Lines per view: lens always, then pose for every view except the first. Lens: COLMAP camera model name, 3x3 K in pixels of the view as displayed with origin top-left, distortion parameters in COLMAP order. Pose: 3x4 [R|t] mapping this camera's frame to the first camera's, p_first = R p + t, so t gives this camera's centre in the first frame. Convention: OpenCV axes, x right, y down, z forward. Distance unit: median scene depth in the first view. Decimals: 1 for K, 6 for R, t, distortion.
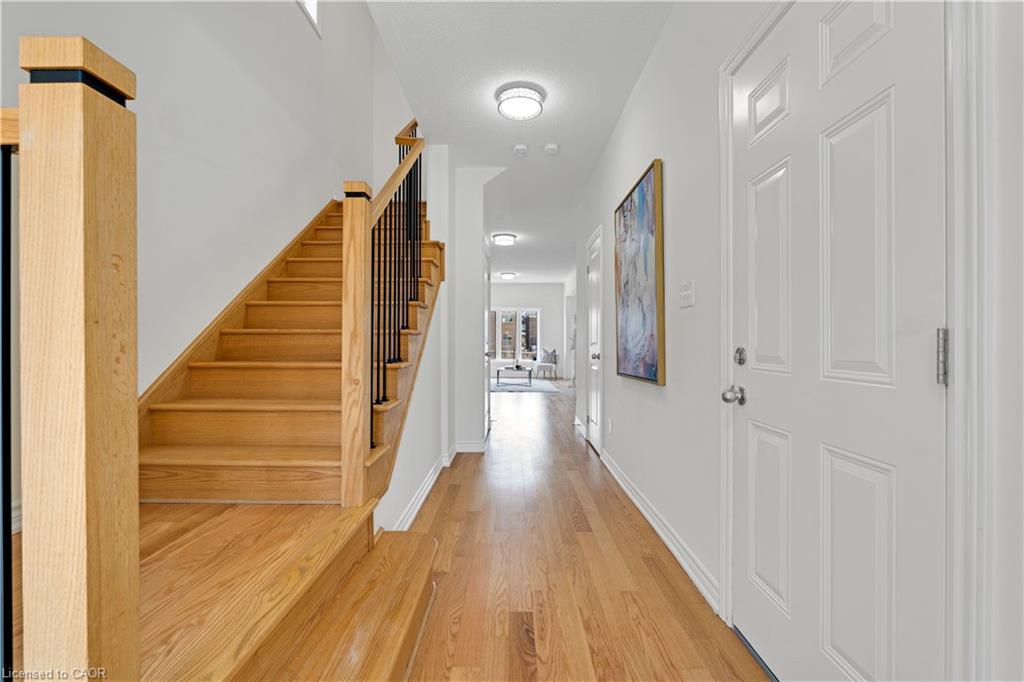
lens RADIAL K [[451.3, 0, 514.4], [0, 451.3, 349.0], [0, 0, 1]] dist [-0.001479, -0.000118]
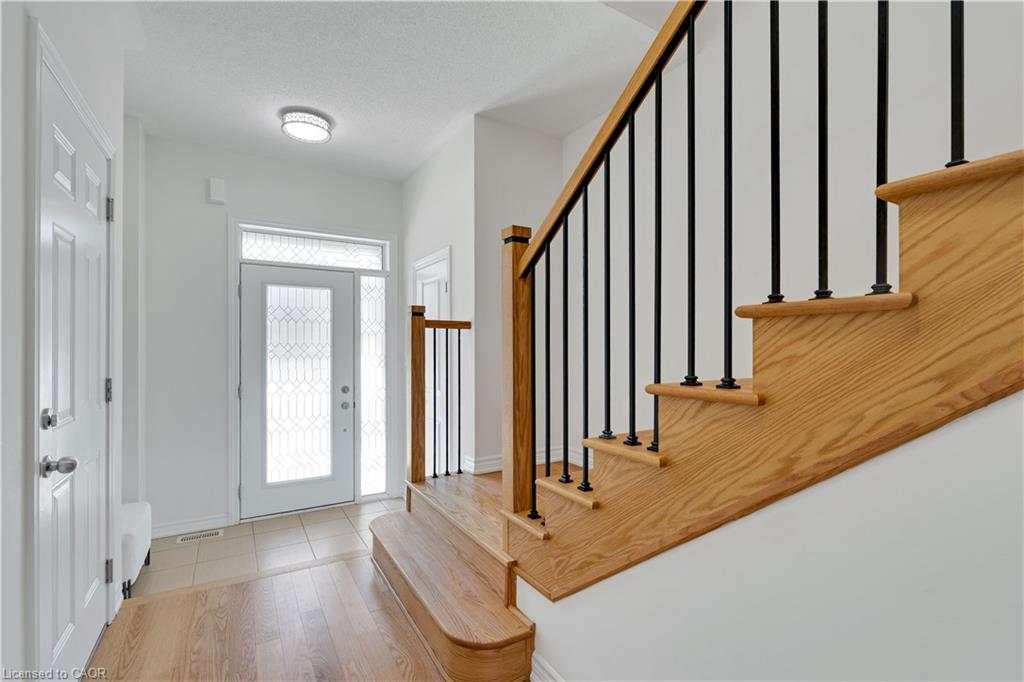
lens RADIAL K [[451.3, 0, 514.4], [0, 451.3, 349.0], [0, 0, 1]] dist [-0.001479, -0.000118]
pose [[-0.847778, -0.004499, -0.530333, 0.257200], [-0.008784, 0.999946, 0.005559, -0.147997], [0.530279, 0.009371, -0.847771, 2.620618]]
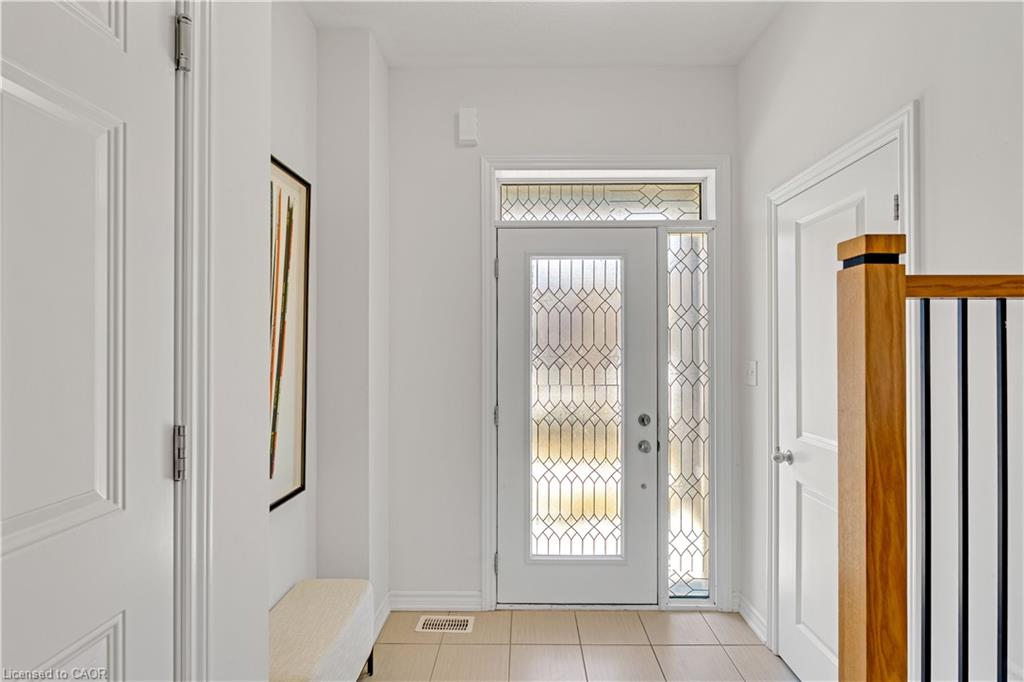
lens RADIAL K [[451.3, 0, 514.4], [0, 451.3, 349.0], [0, 0, 1]] dist [-0.001479, -0.000118]
pose [[-0.999761, -0.004642, 0.021352, 0.103810], [-0.004516, 0.999972, 0.005973, -0.148882], [-0.021379, 0.005875, -0.999754, 1.289882]]
